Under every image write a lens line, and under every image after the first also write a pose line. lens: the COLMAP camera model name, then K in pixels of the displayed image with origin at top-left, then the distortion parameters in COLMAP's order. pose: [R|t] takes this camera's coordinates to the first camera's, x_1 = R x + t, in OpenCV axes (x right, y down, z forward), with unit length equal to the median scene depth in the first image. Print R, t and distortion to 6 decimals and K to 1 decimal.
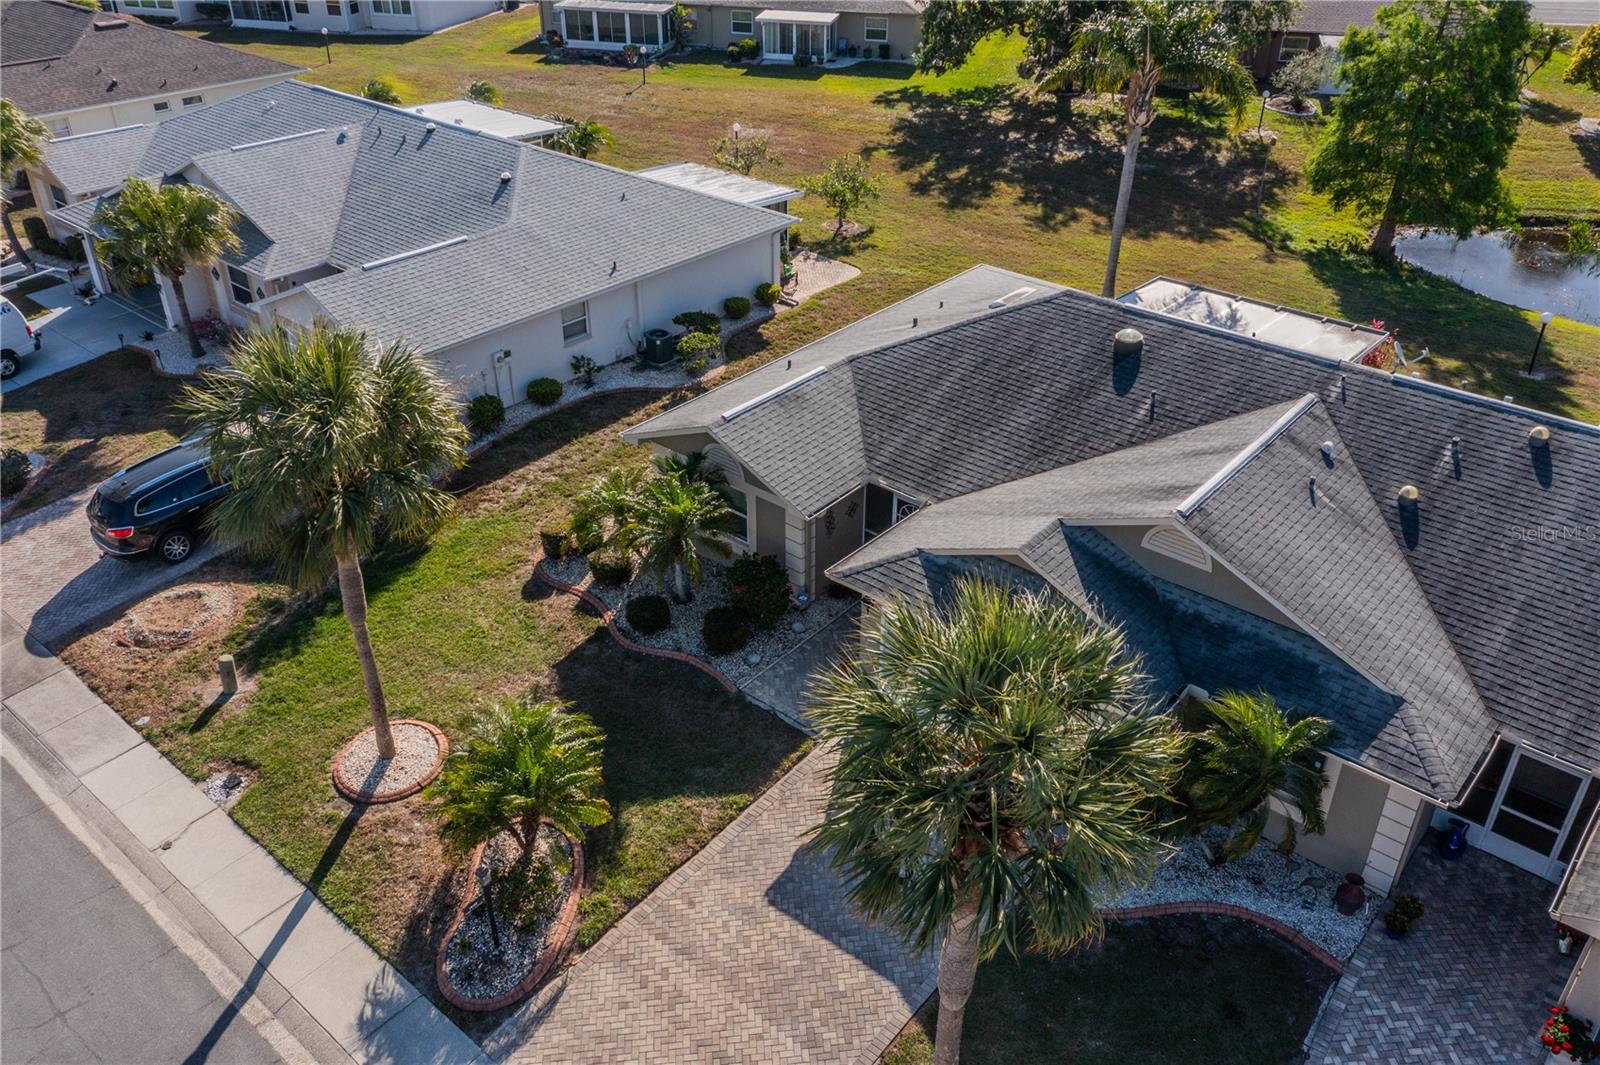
lens RADIAL K [[1266.3, 0, 805.9], [0, 1266.3, 529.8], [0, 0, 1]] dist [0.012854, 0.001715]
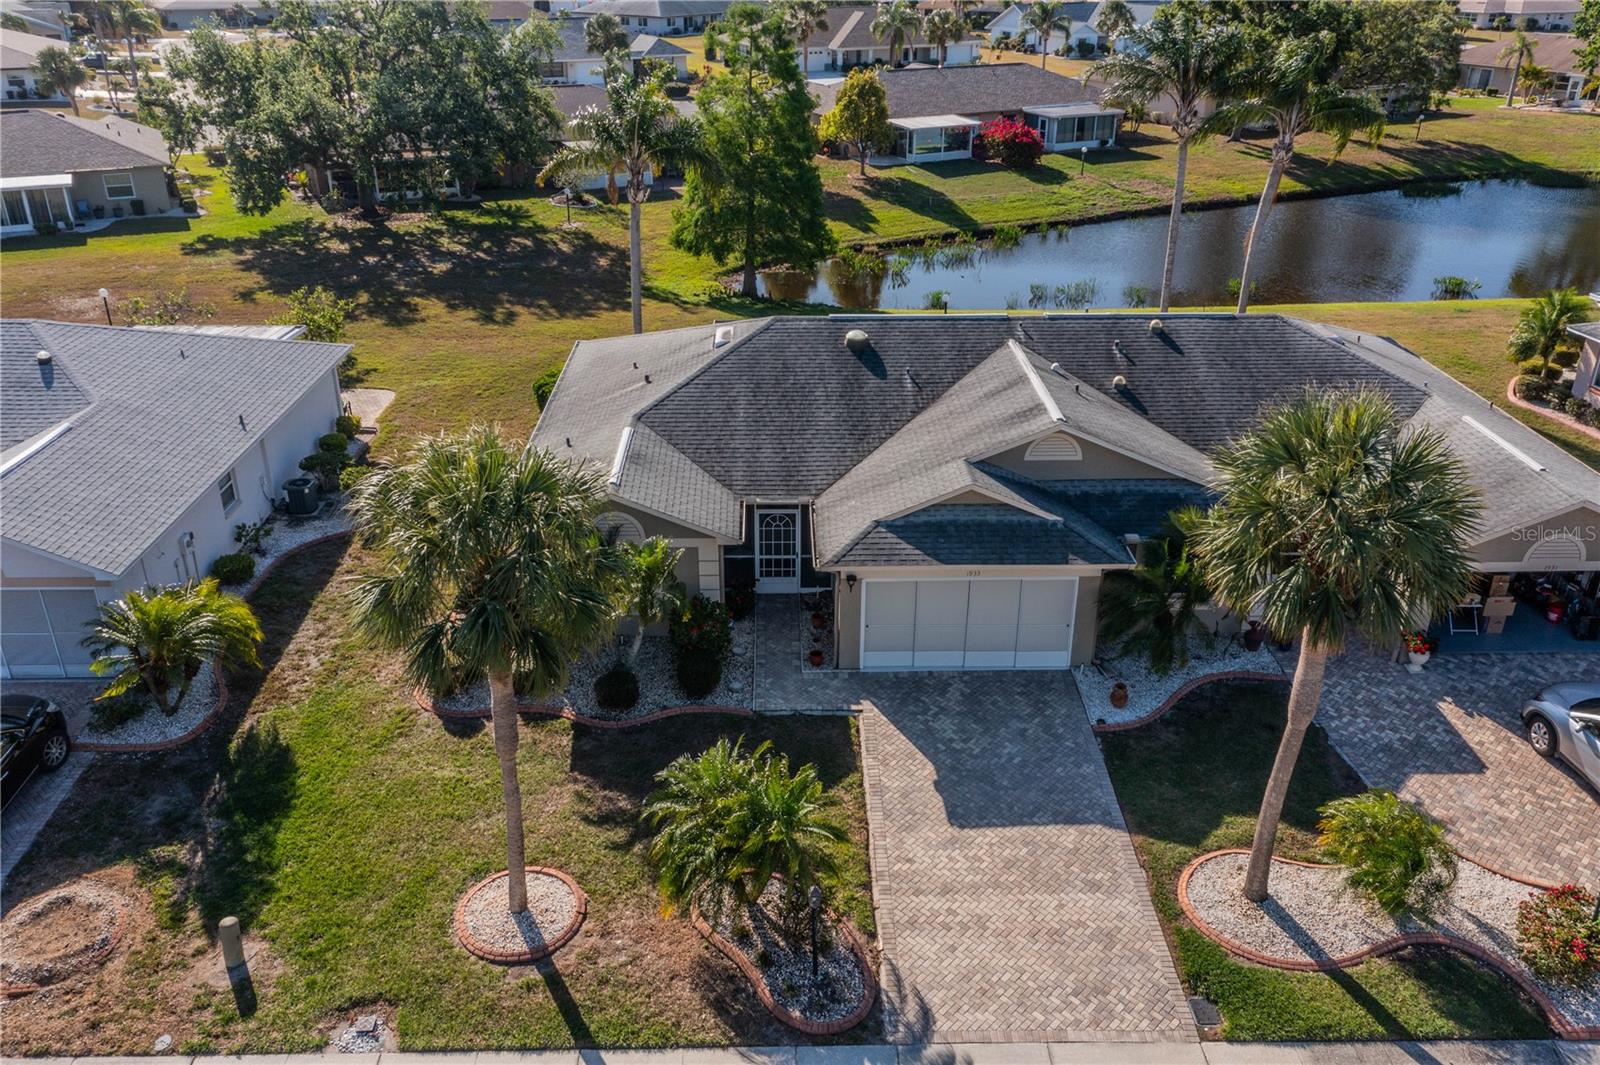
lens RADIAL K [[1266.3, 0, 805.9], [0, 1266.3, 529.8], [0, 0, 1]] dist [0.012854, 0.001715]
pose [[0.742785, -0.286751, 0.605016, -0.559095], [0.347739, 0.937430, 0.017377, -0.016484], [-0.572143, 0.197480, 0.796024, 0.097655]]
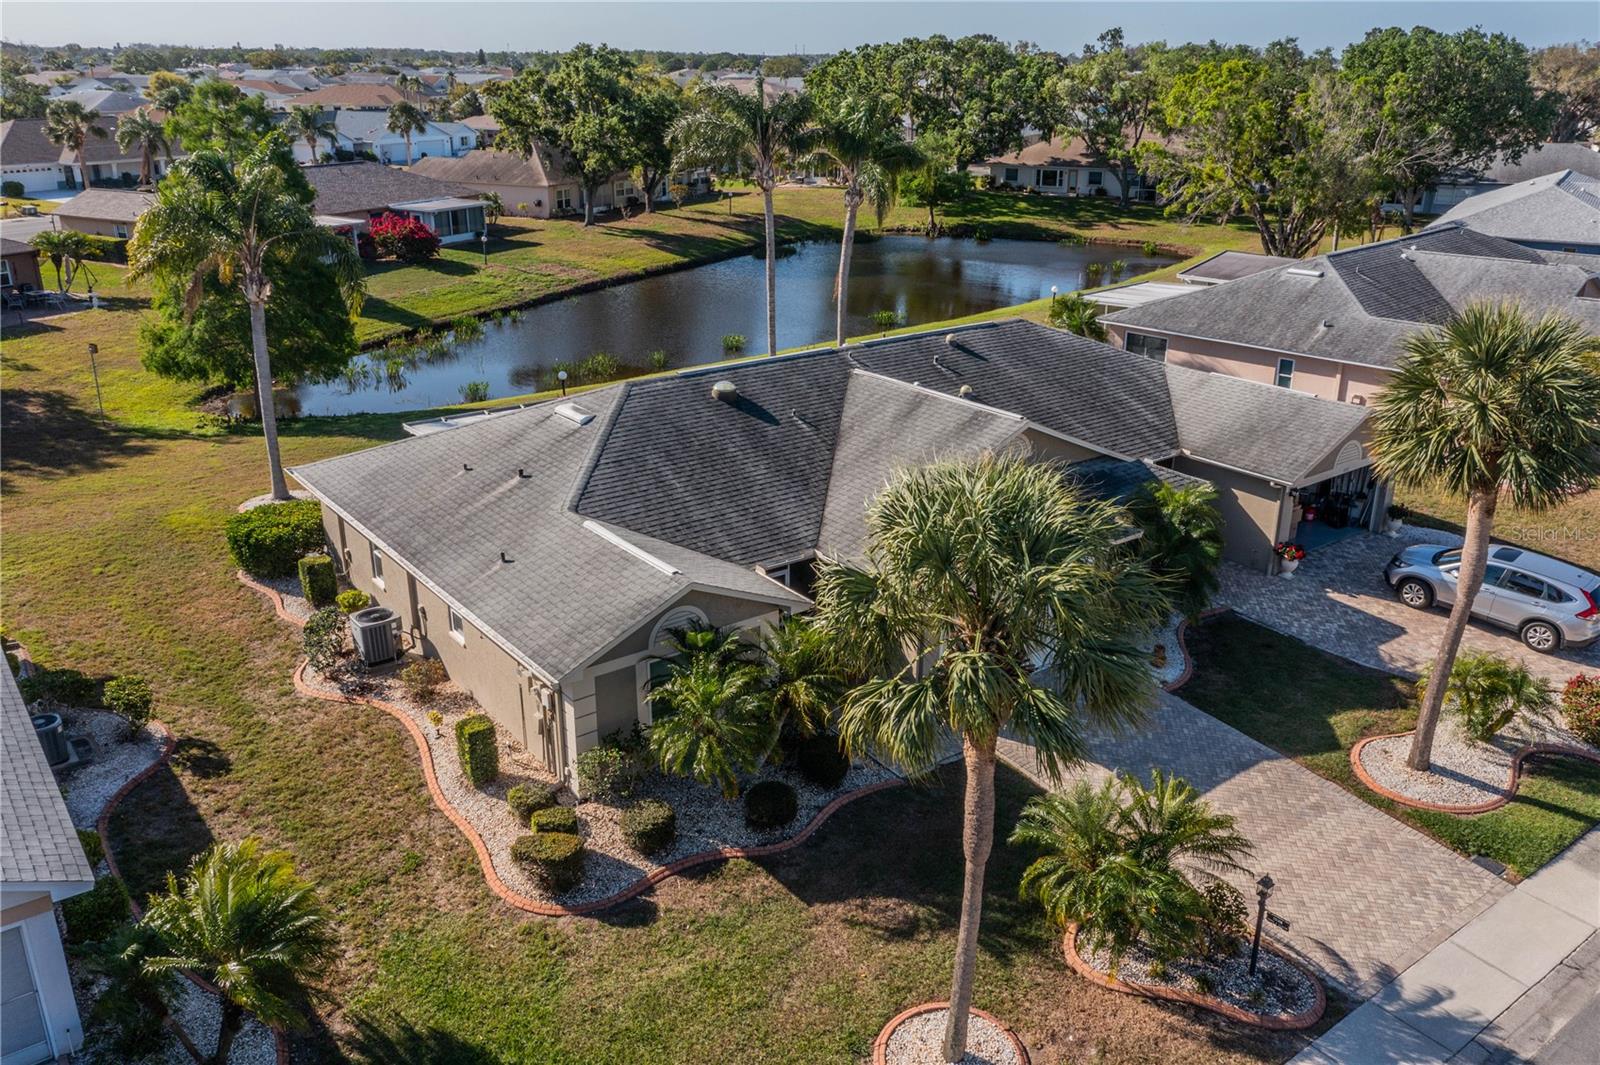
lens RADIAL K [[1266.3, 0, 805.9], [0, 1266.3, 529.8], [0, 0, 1]] dist [0.012854, 0.001715]
pose [[0.201928, -0.341412, 0.917967, -0.792704], [0.506010, 0.838857, 0.200681, -0.231896], [-0.838558, 0.423977, 0.342146, 0.598884]]
